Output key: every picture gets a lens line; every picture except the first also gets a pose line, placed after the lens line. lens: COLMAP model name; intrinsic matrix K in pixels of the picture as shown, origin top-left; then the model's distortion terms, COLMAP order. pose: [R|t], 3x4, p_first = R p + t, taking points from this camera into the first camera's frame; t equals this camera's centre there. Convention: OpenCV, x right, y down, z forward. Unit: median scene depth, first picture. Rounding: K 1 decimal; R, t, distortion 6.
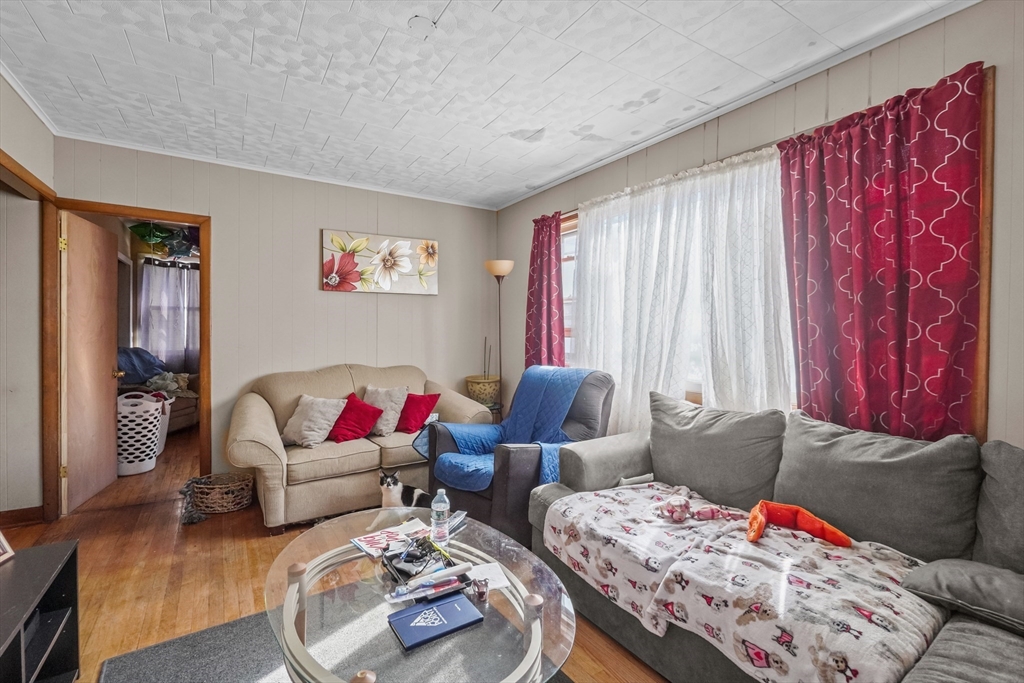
lens RADIAL K [[451.3, 0, 510.1], [0, 451.3, 336.6], [0, 0, 1]] dist [-0.004007, 0.000221]
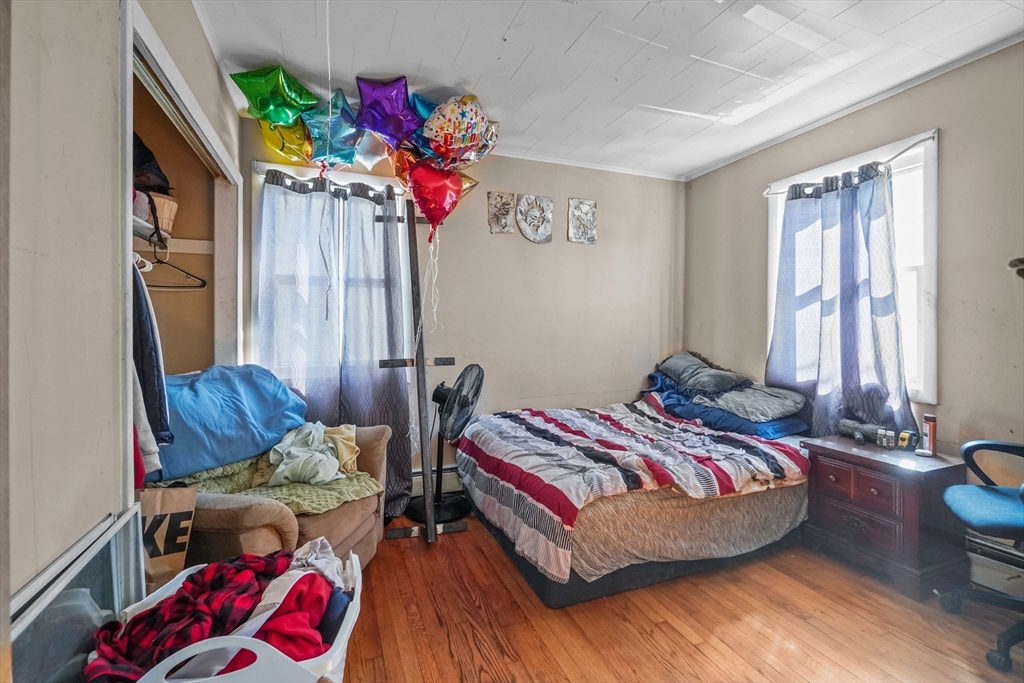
lens RADIAL K [[451.3, 0, 508.8], [0, 451.3, 333.3], [0, 0, 1]] dist [-0.004007, 0.000221]
pose [[0.980027, -0.001373, -0.198862, -0.451581], [0.002500, 0.999982, 0.005414, -0.008198], [0.198851, -0.005803, 0.980013, 0.565911]]
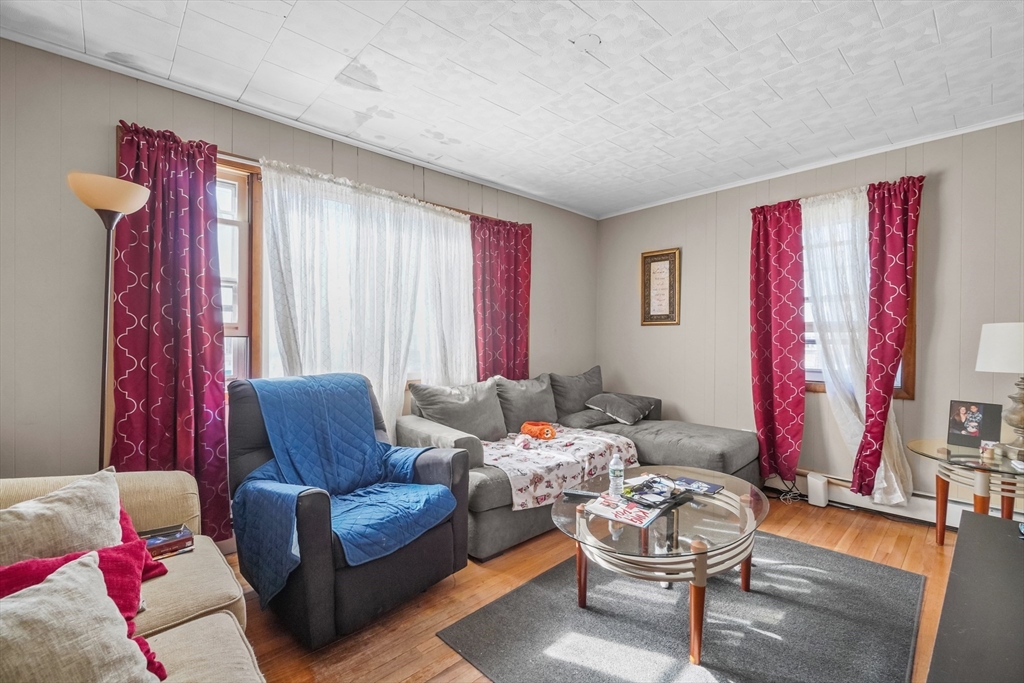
lens RADIAL K [[451.3, 0, 510.3], [0, 451.3, 341.2], [0, 0, 1]] dist [-0.004007, 0.000221]
pose [[-0.183814, -0.013985, 0.982862, -1.696206], [0.002801, 0.999887, 0.014751, -0.000730], [-0.982957, 0.005464, -0.183754, 1.917741]]
